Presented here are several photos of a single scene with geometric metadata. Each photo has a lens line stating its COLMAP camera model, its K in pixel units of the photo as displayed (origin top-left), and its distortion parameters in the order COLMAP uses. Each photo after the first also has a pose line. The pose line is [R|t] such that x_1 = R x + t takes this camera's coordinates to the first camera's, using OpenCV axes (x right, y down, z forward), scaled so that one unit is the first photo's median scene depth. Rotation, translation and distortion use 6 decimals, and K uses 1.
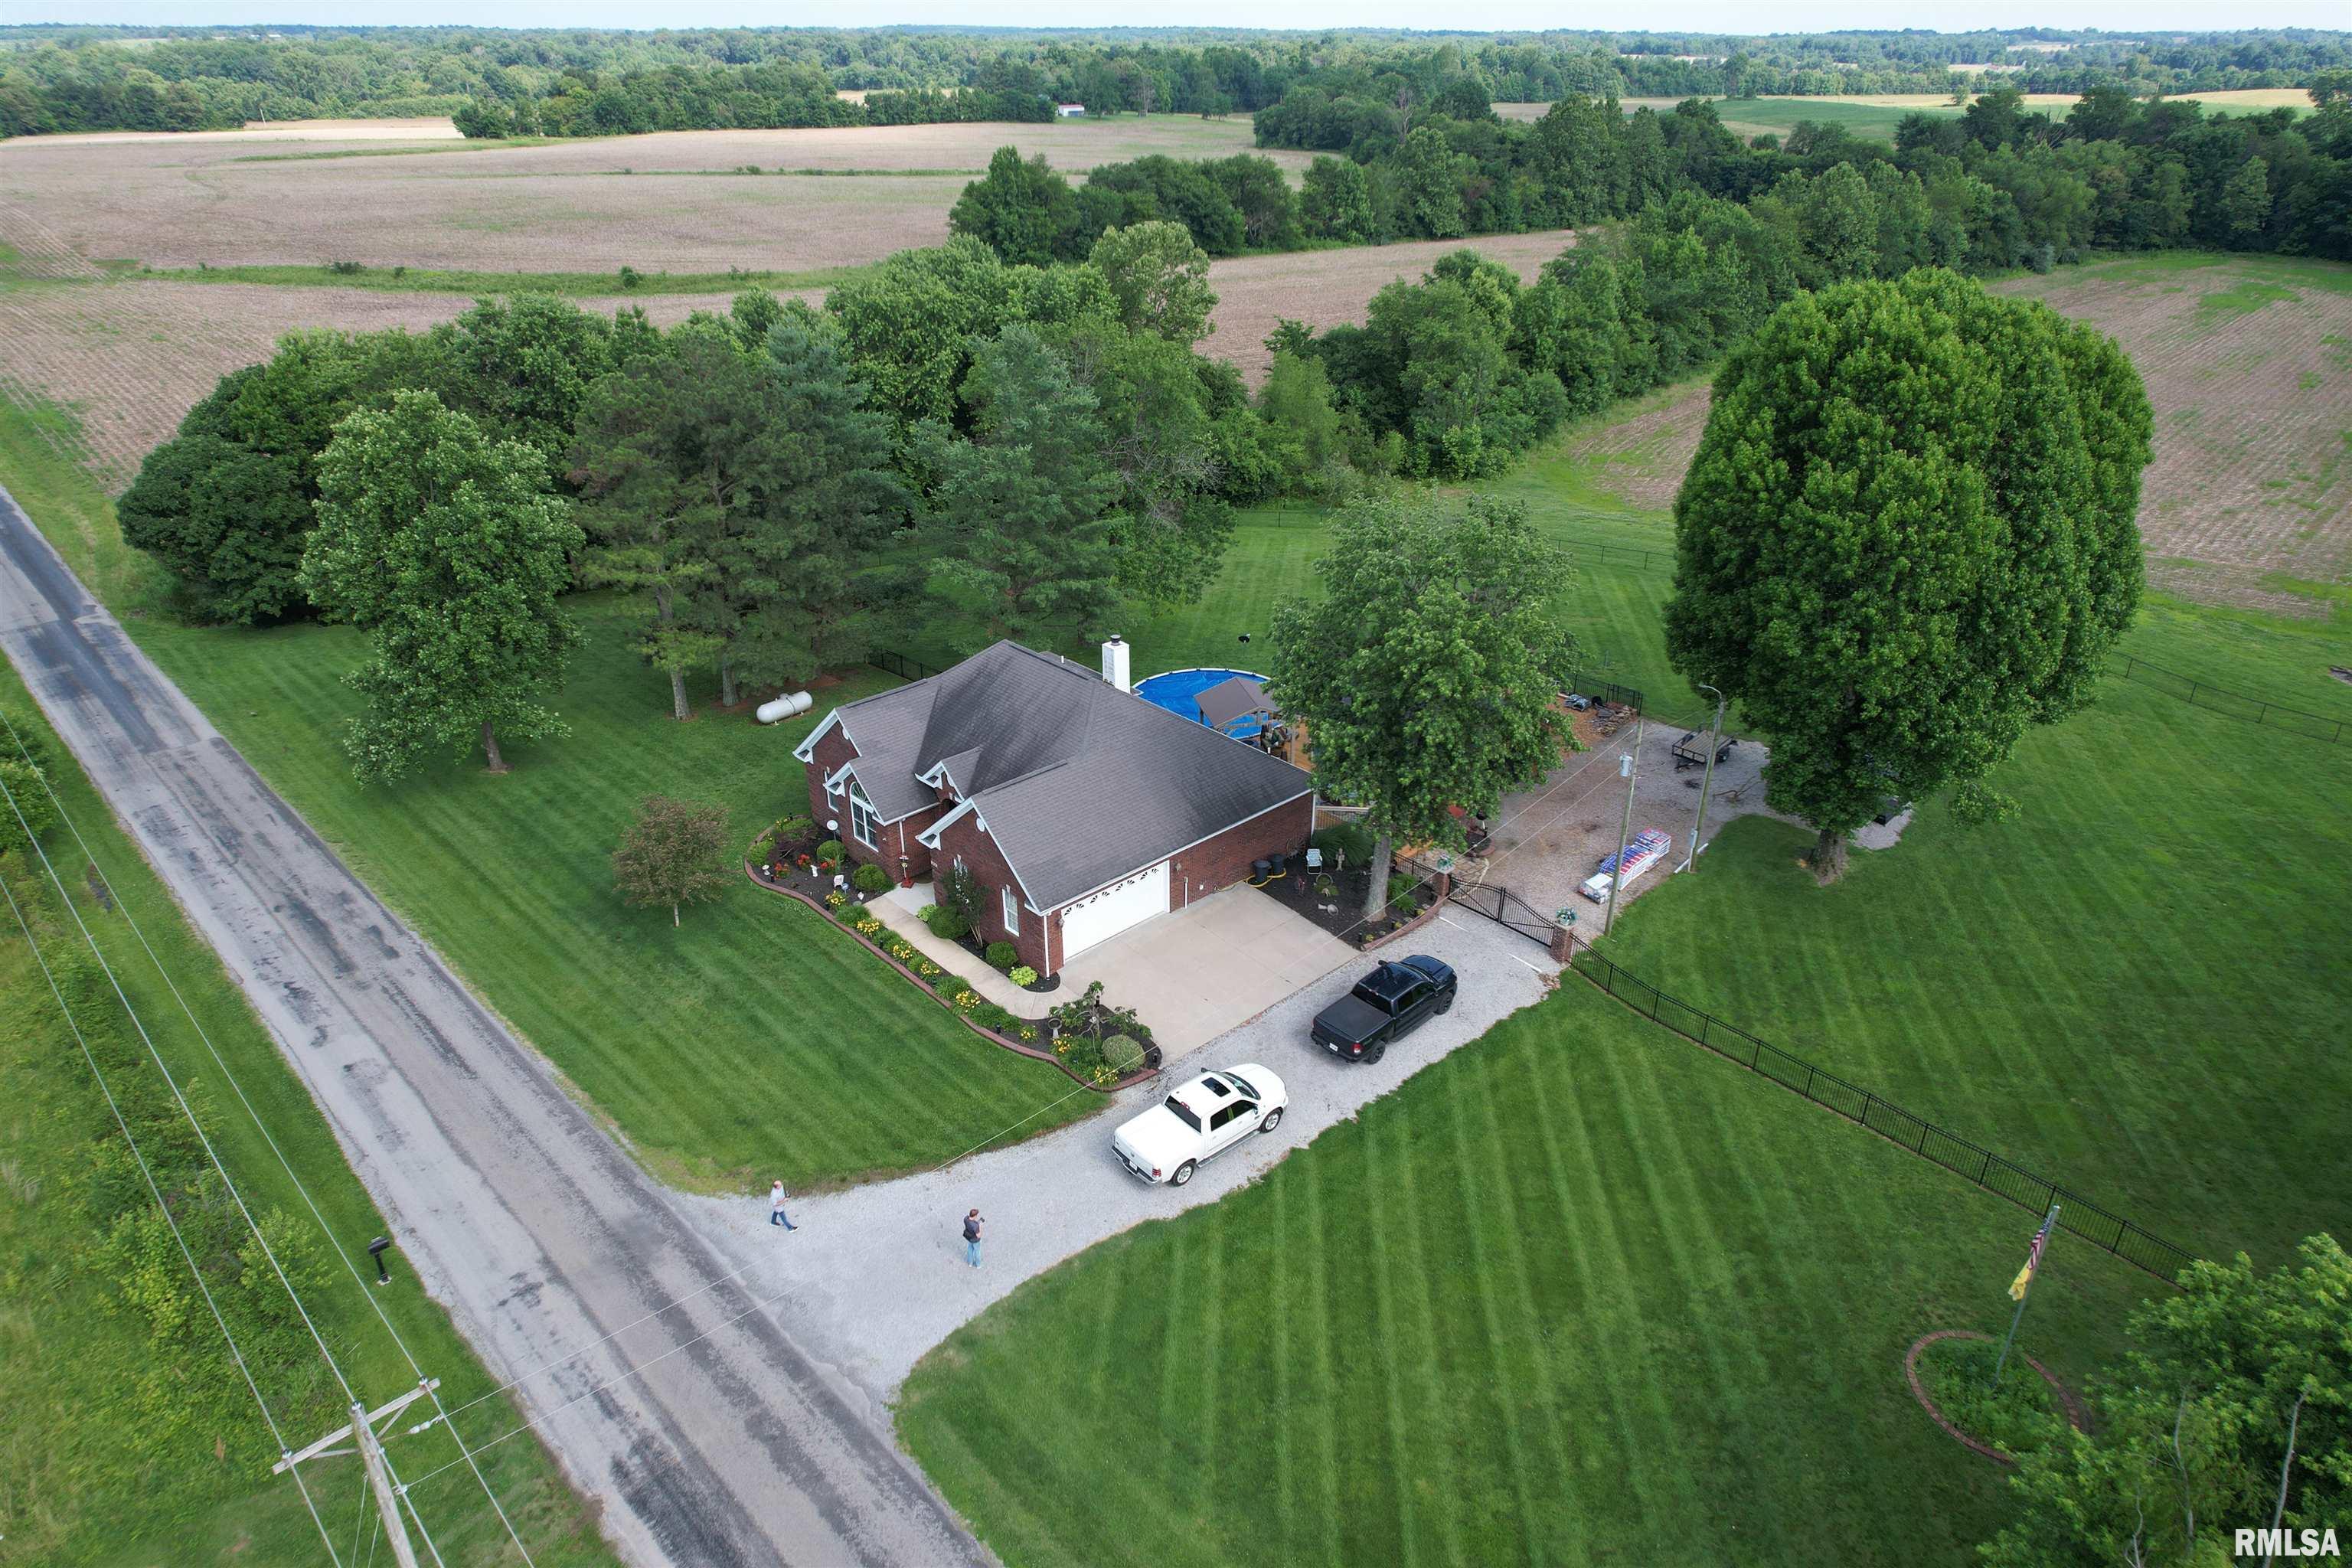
lens RADIAL K [[1510.7, 0, 1187.3], [0, 1510.7, 782.0], [0, 0, 1]] dist [-0.073092, 0.064547]
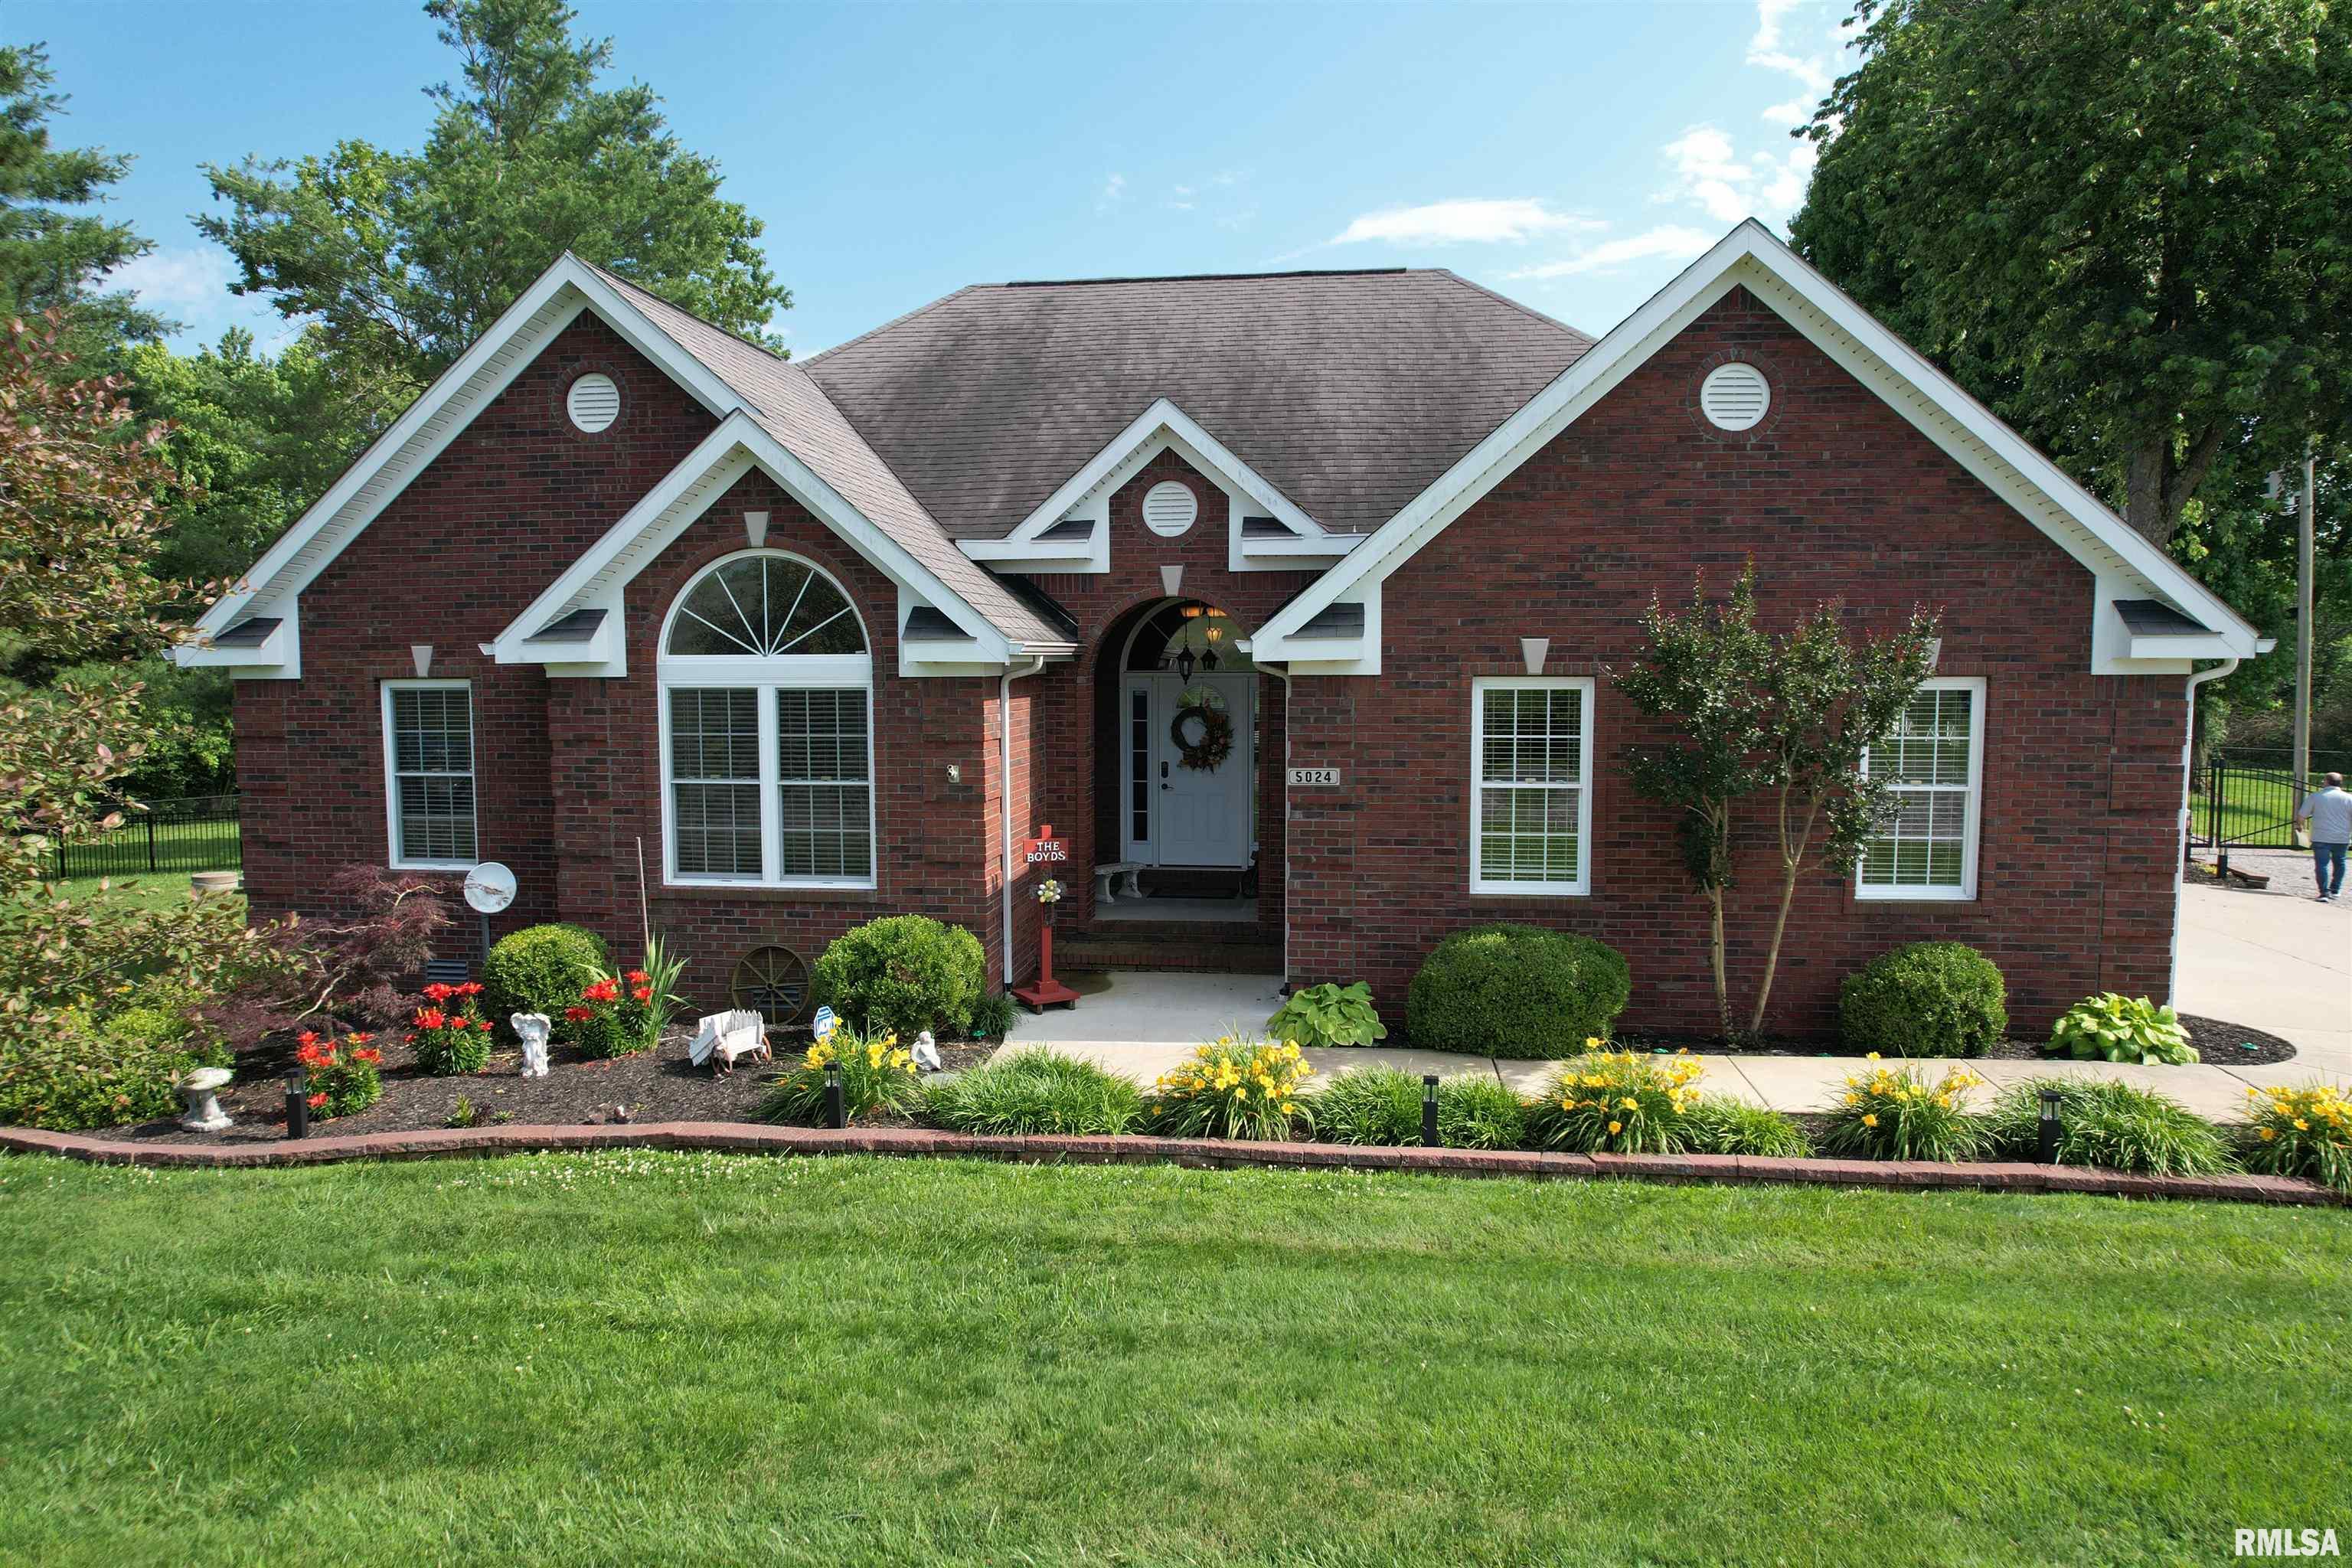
lens RADIAL K [[1510.7, 0, 1187.3], [0, 1510.7, 782.0], [0, 0, 1]] dist [-0.073092, 0.064547]
pose [[0.767063, -0.052889, 0.639388, -0.324922], [0.292821, 0.915600, -0.275557, 0.110756], [-0.570850, 0.398596, 0.717810, 0.878908]]
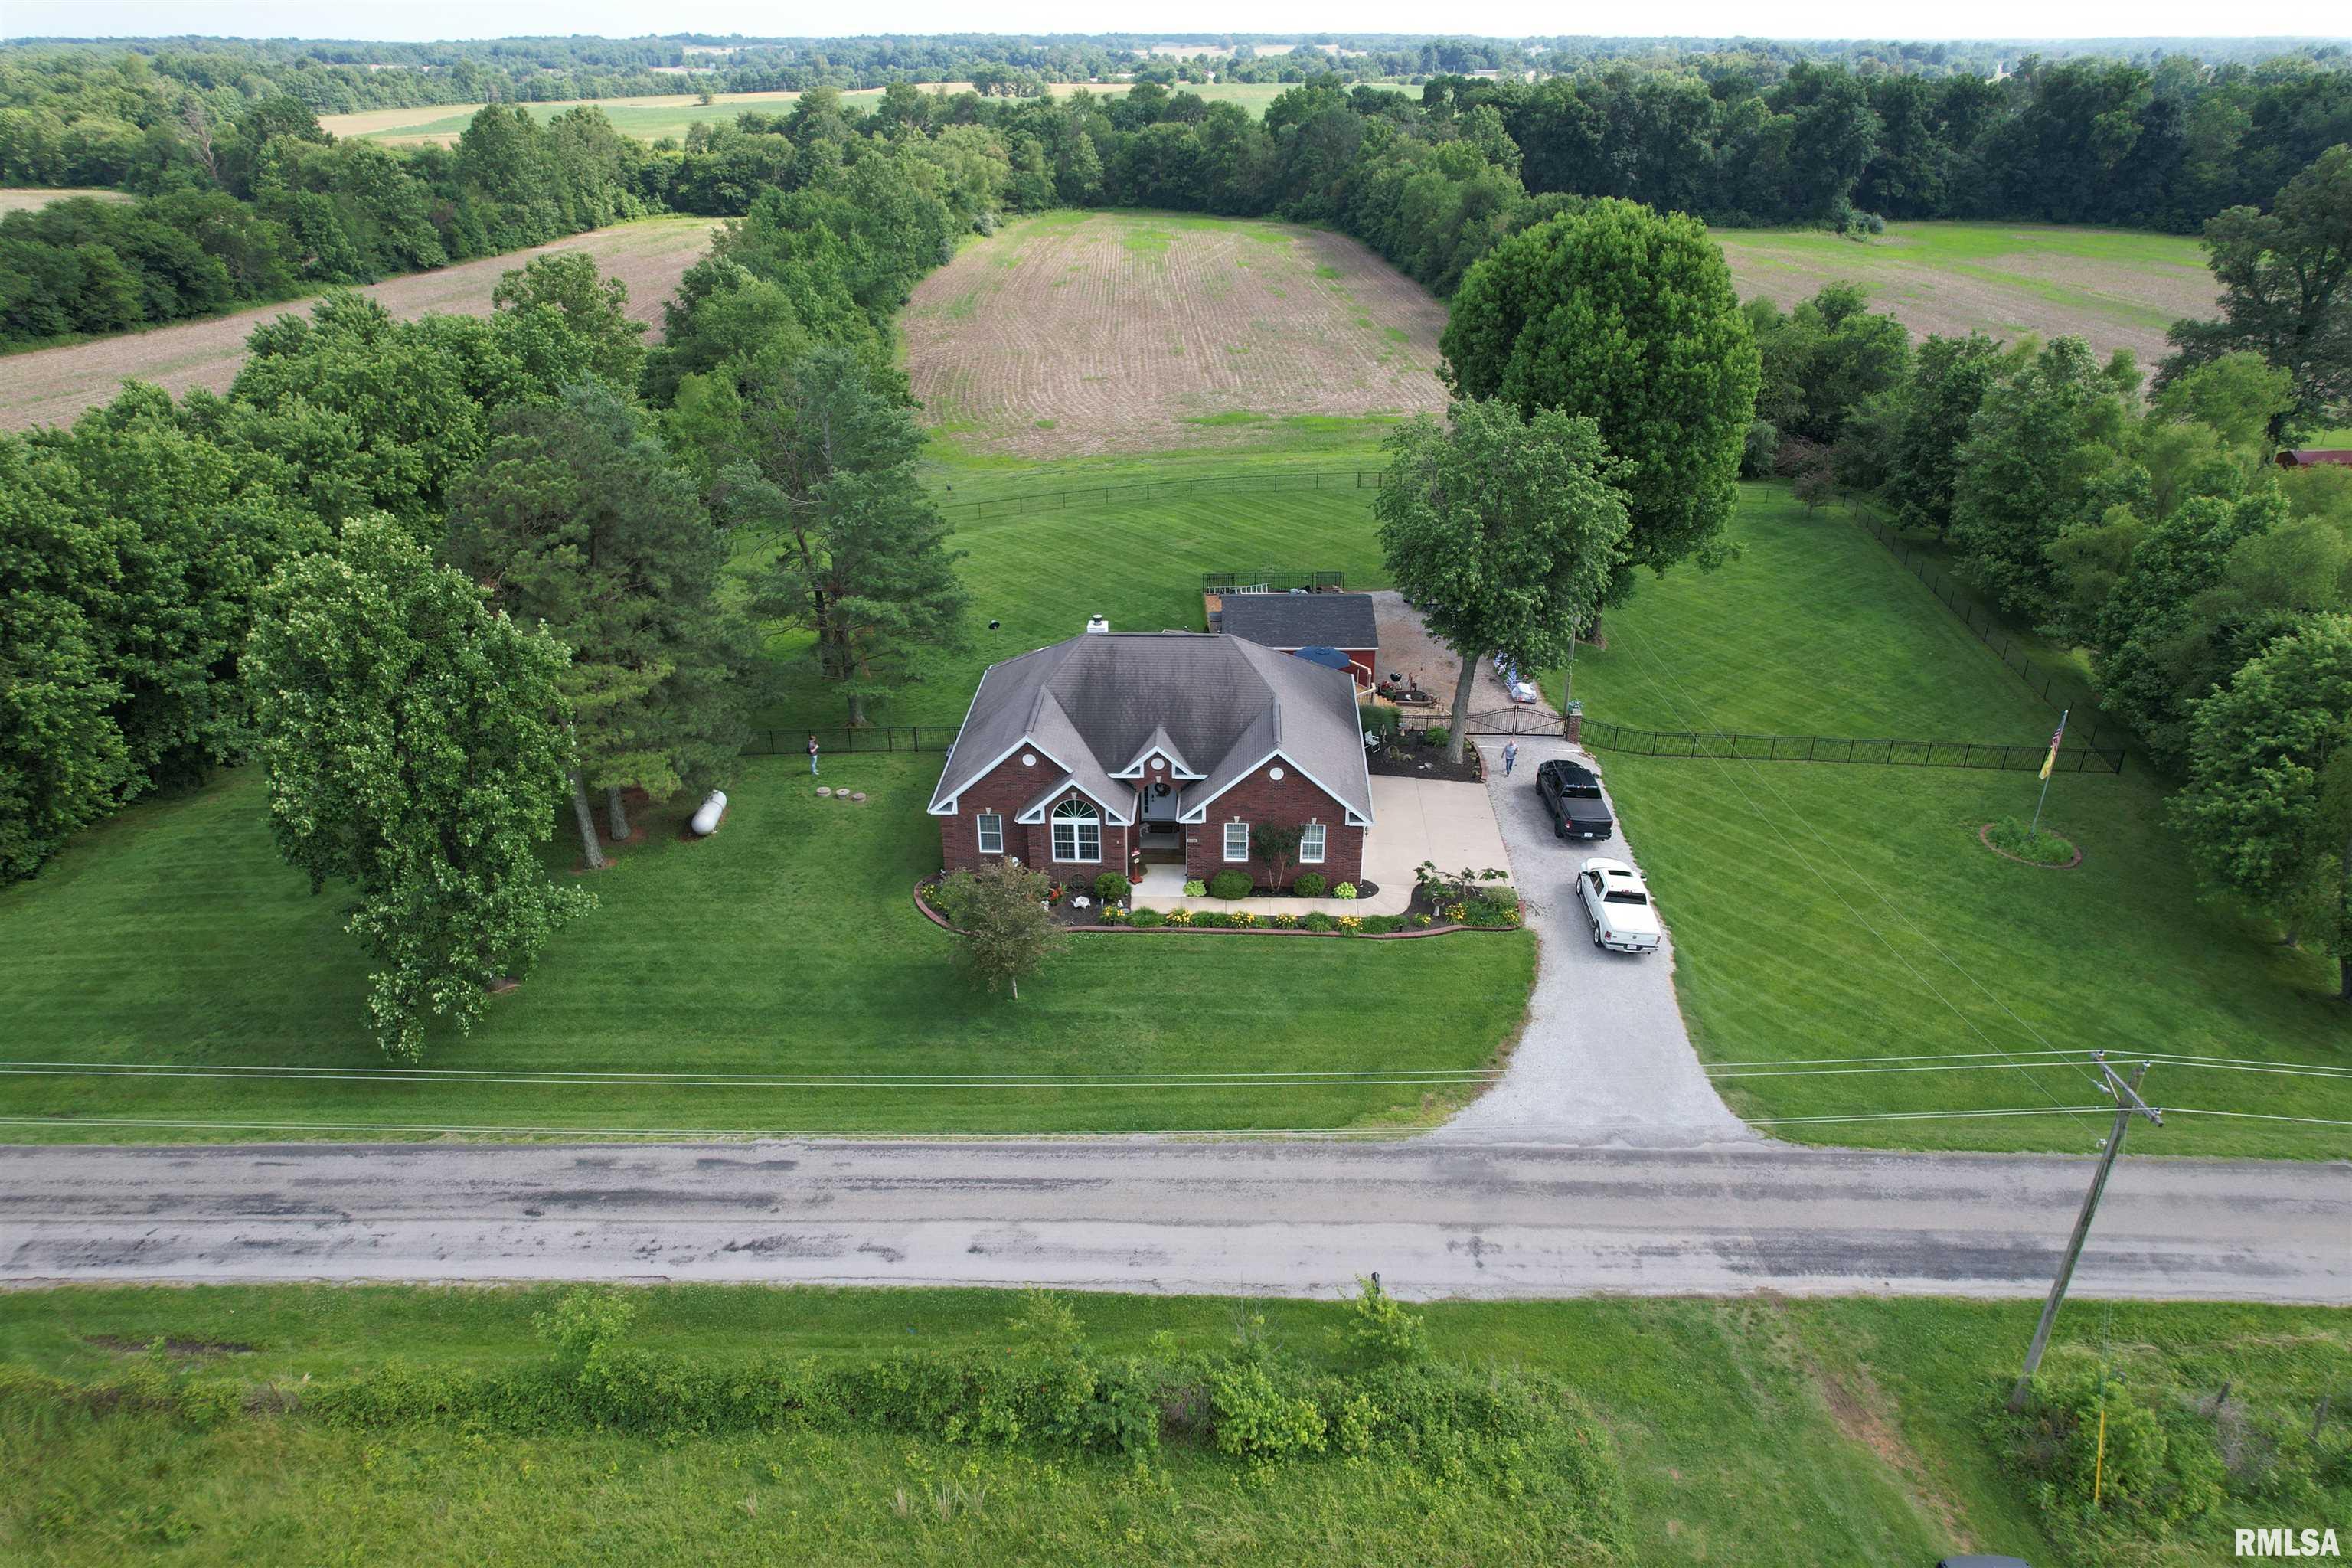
lens RADIAL K [[1510.7, 0, 1187.3], [0, 1510.7, 782.0], [0, 0, 1]] dist [-0.073092, 0.064547]
pose [[0.711254, -0.314762, 0.628524, -0.824782], [0.317166, 0.941654, 0.112663, -0.102780], [-0.627314, 0.119214, 0.769588, 0.208915]]
